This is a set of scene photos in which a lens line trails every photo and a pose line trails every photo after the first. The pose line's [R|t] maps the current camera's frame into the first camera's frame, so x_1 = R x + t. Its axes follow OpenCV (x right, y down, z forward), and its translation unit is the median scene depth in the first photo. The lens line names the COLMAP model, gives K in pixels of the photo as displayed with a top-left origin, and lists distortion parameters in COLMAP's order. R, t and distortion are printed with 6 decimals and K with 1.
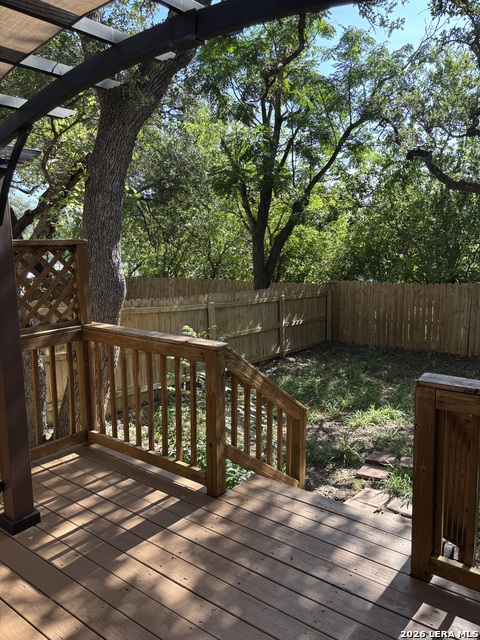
lens RADIAL K [[492.0, 0, 240.0], [0, 492.0, 320.0], [0, 0, 1]] dist [0.039257, 0.013173]
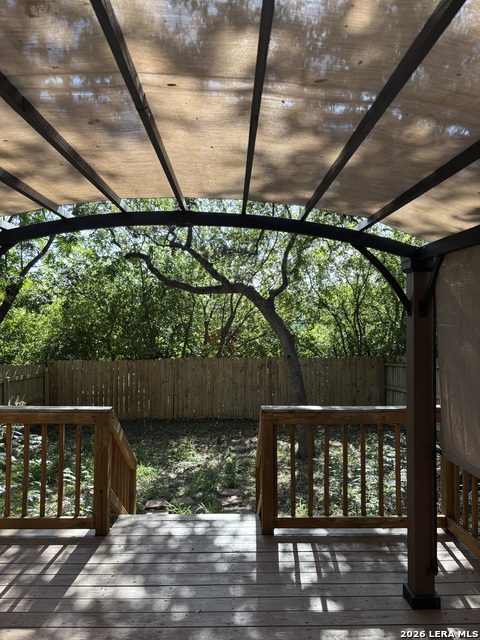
lens RADIAL K [[492.0, 0, 240.0], [0, 492.0, 320.0], [0, 0, 1]] dist [0.039257, 0.013173]
pose [[0.779926, 0.019287, 0.625574, -0.538187], [0.083574, 0.987364, -0.134636, 0.029998], [-0.620266, 0.157288, 0.768459, -0.203351]]
